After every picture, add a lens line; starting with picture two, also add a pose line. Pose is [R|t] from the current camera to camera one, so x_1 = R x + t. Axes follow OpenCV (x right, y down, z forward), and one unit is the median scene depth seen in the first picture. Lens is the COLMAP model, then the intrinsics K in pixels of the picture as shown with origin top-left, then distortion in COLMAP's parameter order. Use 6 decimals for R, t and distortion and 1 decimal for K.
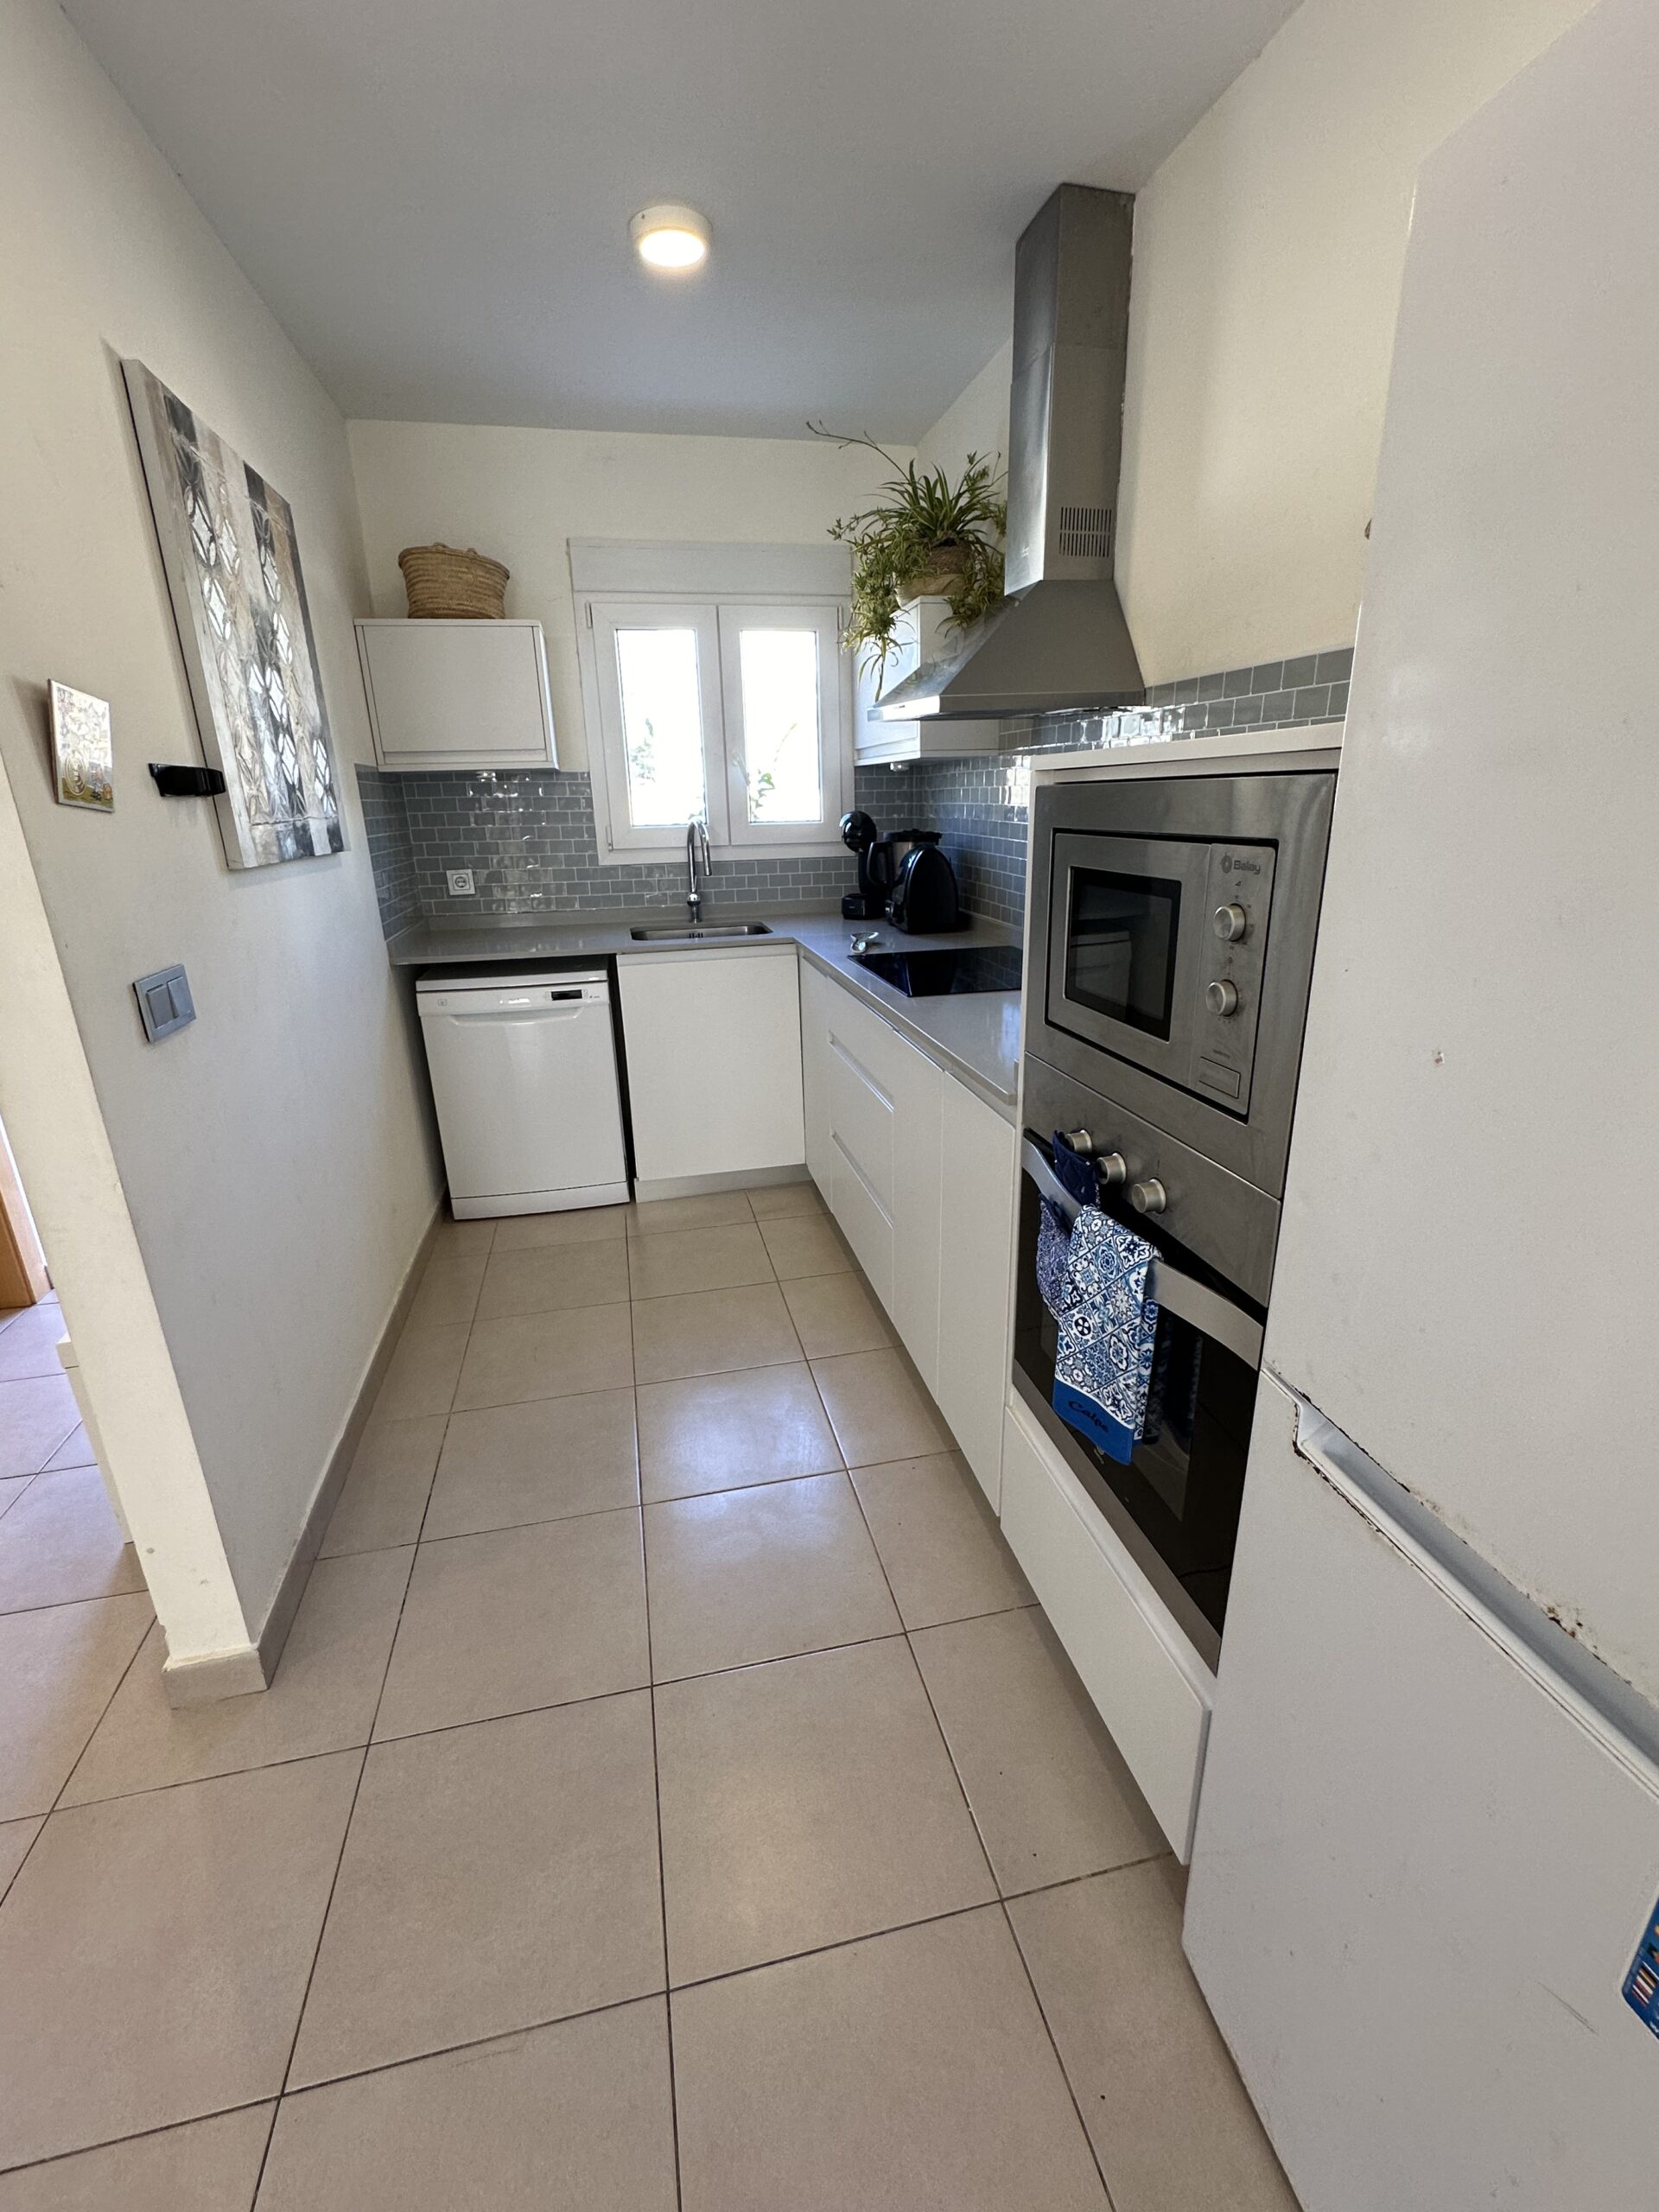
lens RADIAL K [[960.3, 0, 834.8], [0, 960.3, 1110.9], [0, 0, 1]] dist [-0.004817, 0.000536]
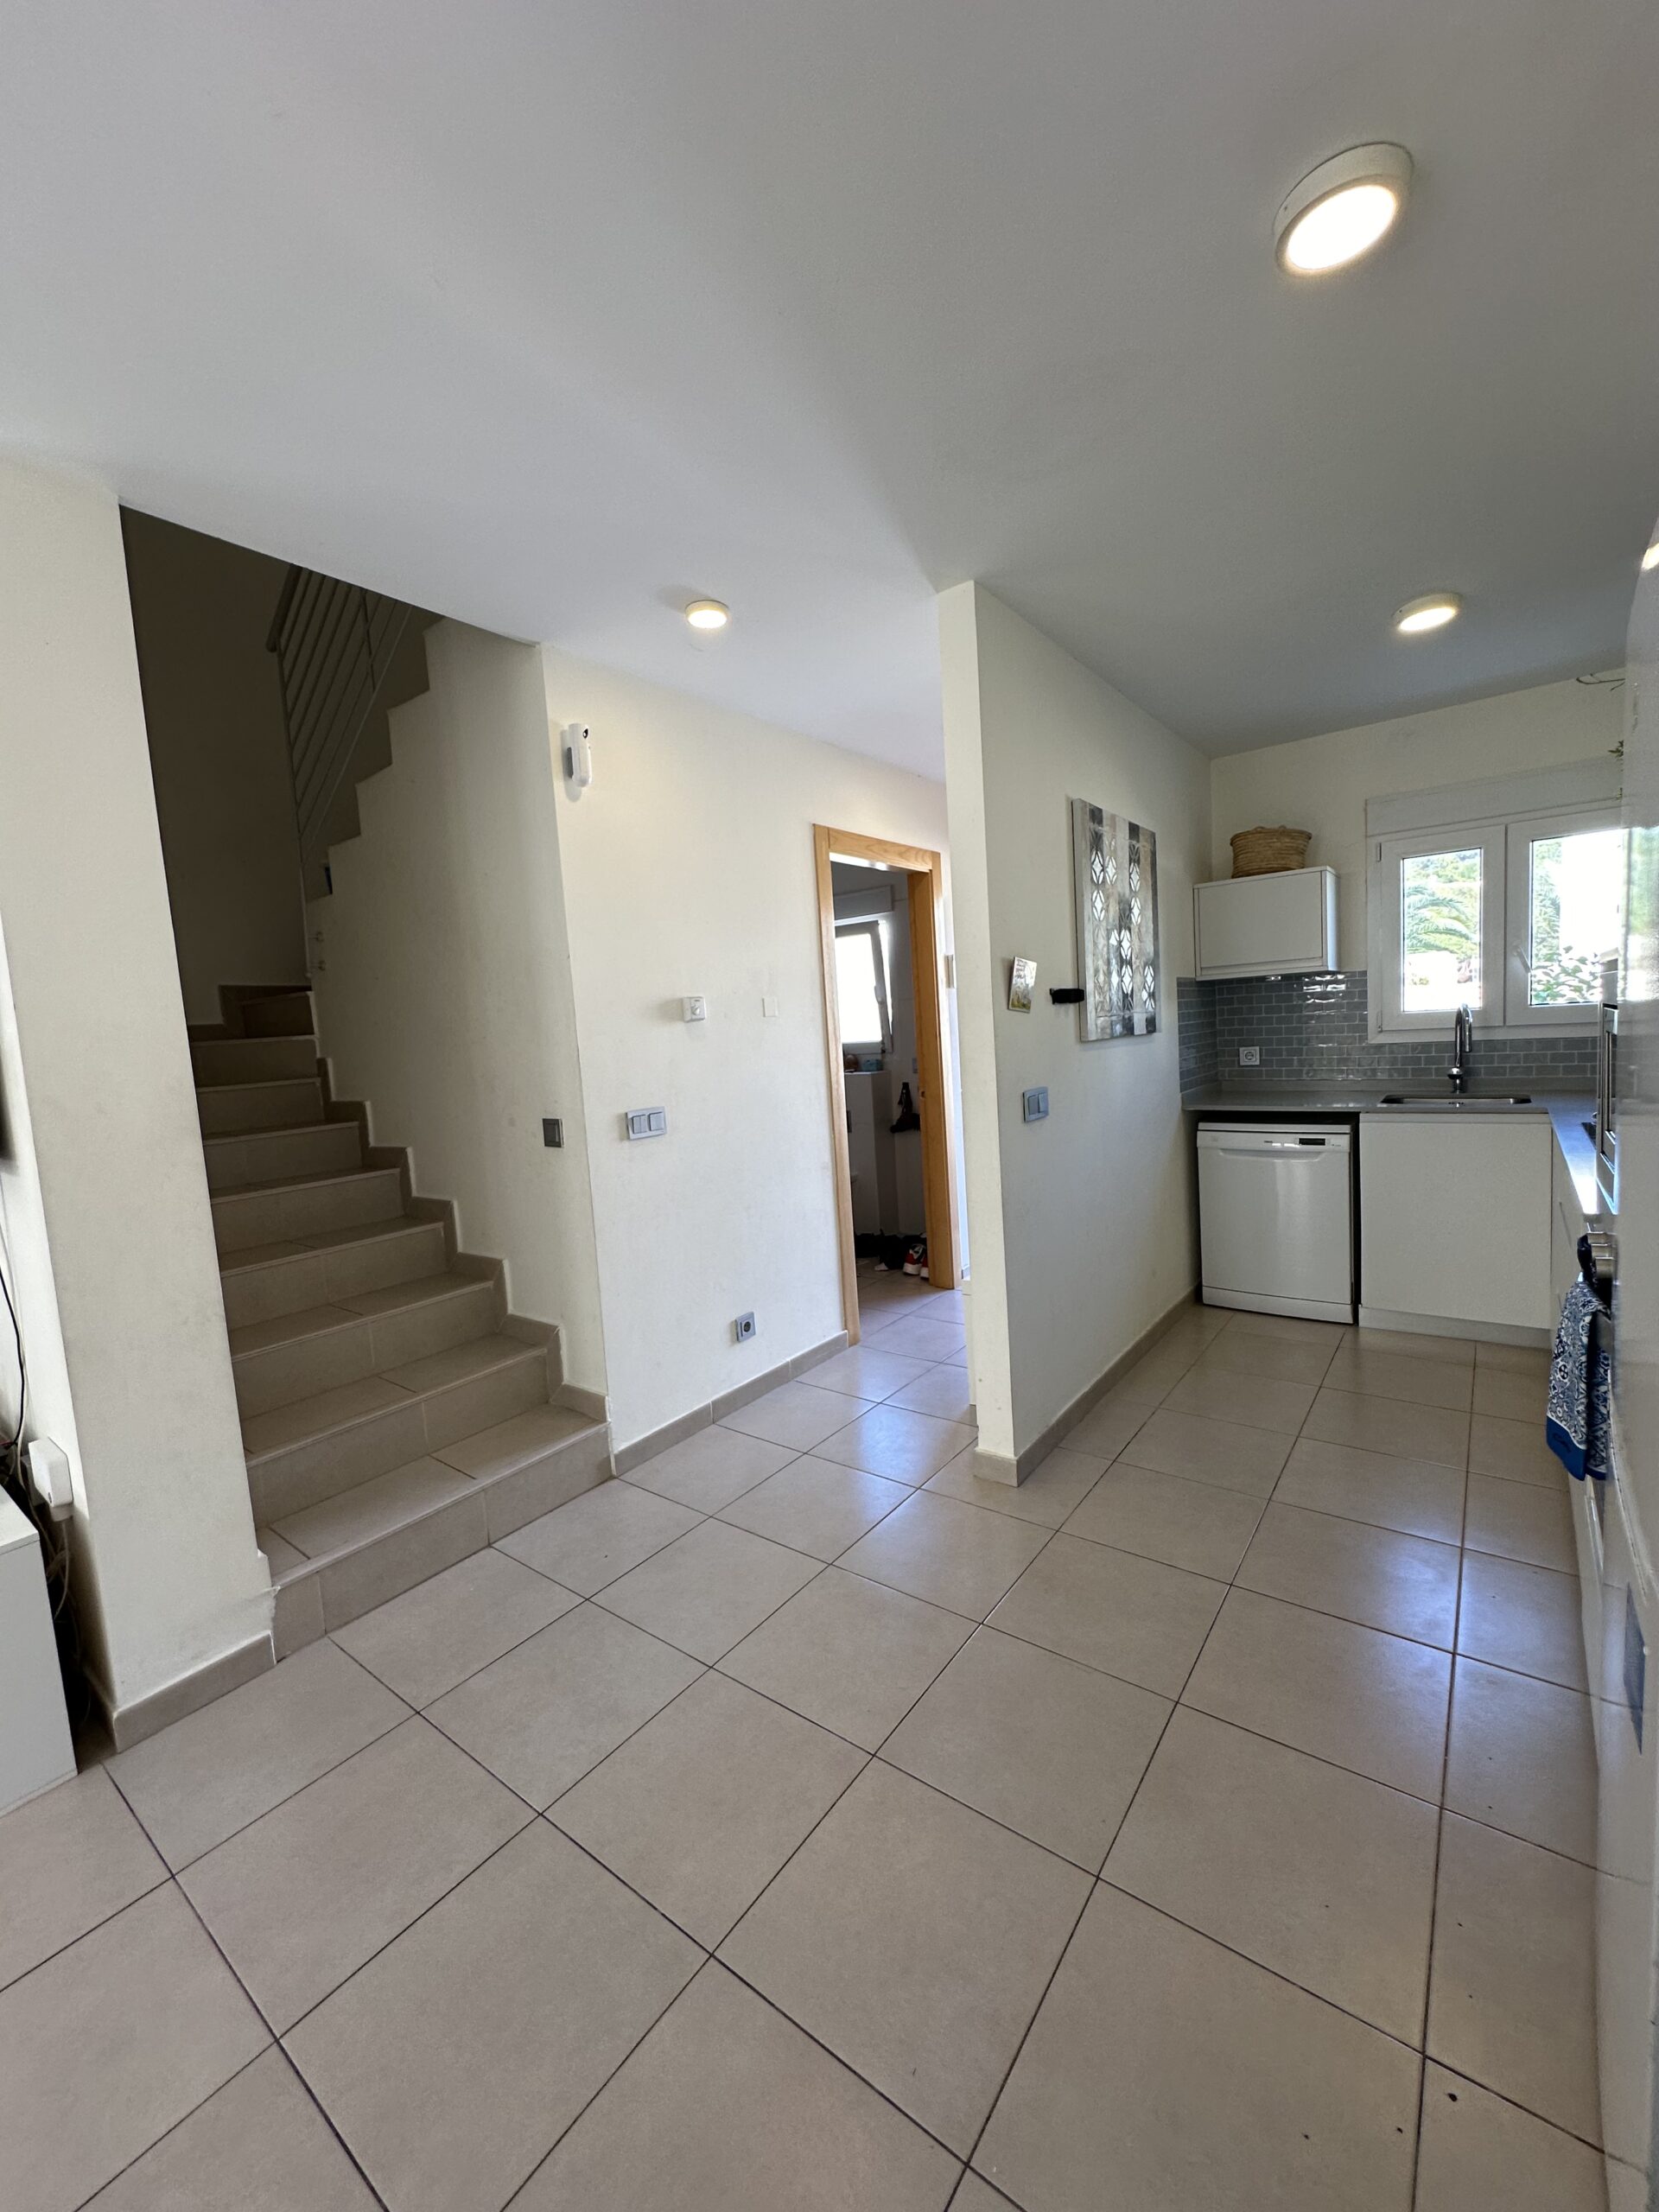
lens RADIAL K [[882.3, 0, 829.7], [0, 882.3, 1106.8], [0, 0, 1]] dist [-0.007244, 0.001122]
pose [[0.641896, 0.052745, -0.764976, 0.230010], [-0.195308, 0.975974, -0.096591, 0.082362], [0.741502, 0.211407, 0.636775, -0.259404]]
